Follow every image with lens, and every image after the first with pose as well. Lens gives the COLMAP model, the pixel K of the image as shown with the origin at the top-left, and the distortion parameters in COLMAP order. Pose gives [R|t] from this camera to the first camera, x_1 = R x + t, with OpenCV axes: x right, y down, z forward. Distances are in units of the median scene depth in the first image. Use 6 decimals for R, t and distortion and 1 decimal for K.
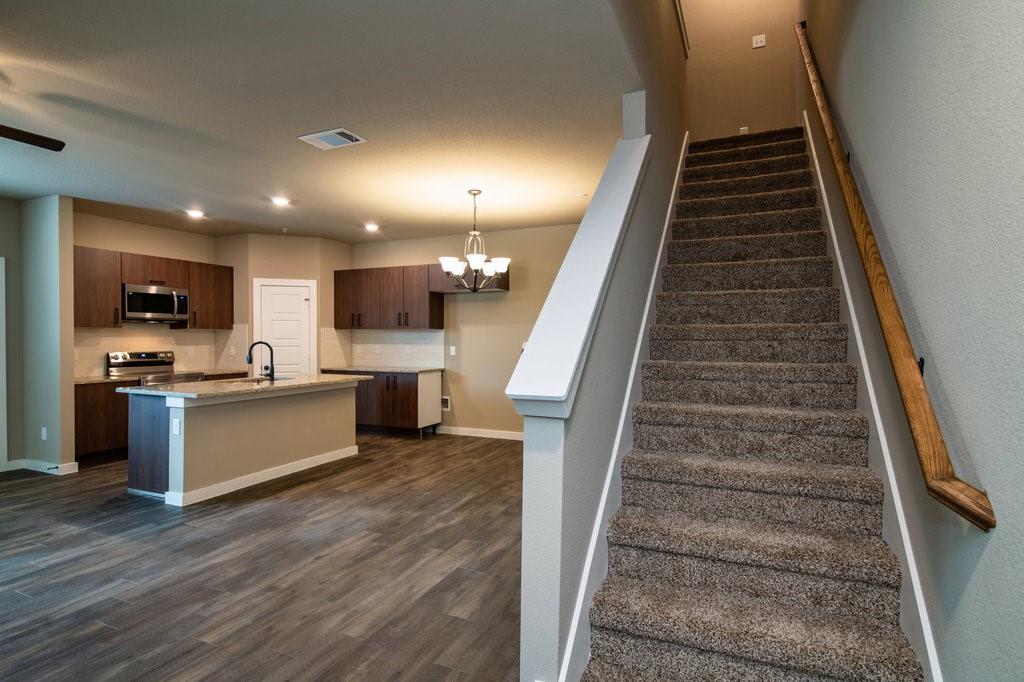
lens RADIAL K [[531.9, 0, 508.1], [0, 531.9, 341.9], [0, 0, 1]] dist [-0.003510, -0.000410]
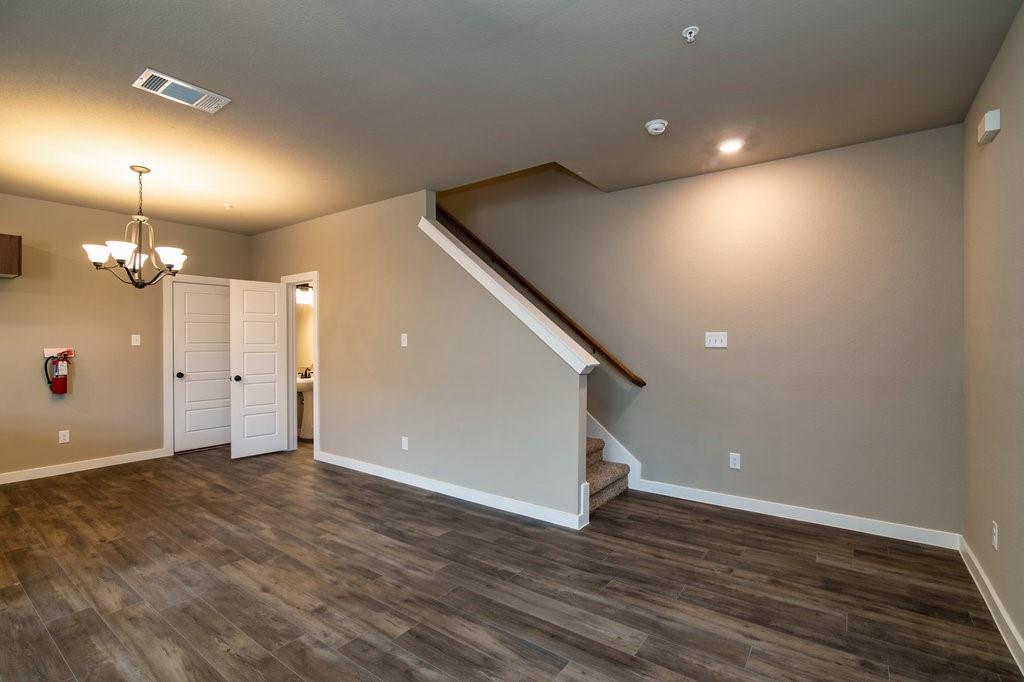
lens RADIAL K [[472.0, 0, 507.7], [0, 472.0, 341.3], [0, 0, 1]] dist [-0.005748, -0.000330]
pose [[0.206348, 0.001417, 0.978478, -0.639391], [0.009036, 0.999954, -0.003354, -0.002121], [-0.978437, 0.009534, 0.206326, 0.268158]]
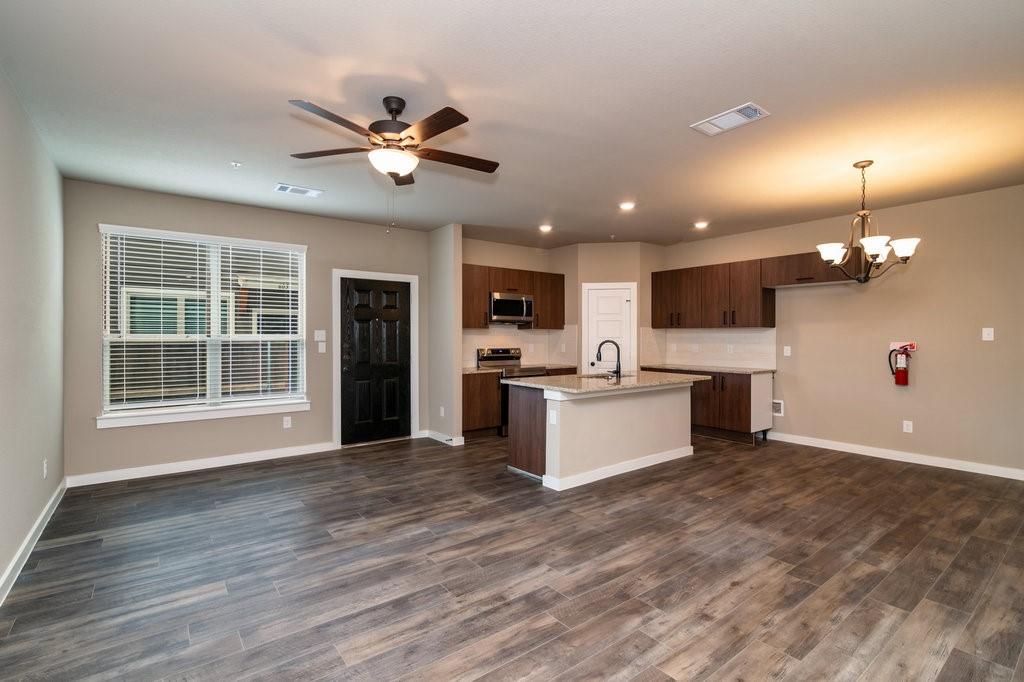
lens RADIAL K [[472.0, 0, 508.3], [0, 472.0, 337.4], [0, 0, 1]] dist [-0.005748, -0.000330]
pose [[0.879849, 0.001628, -0.475250, -0.194223], [-0.004796, 0.999974, -0.005452, -0.000234], [0.475229, 0.007076, 0.879834, 0.075576]]
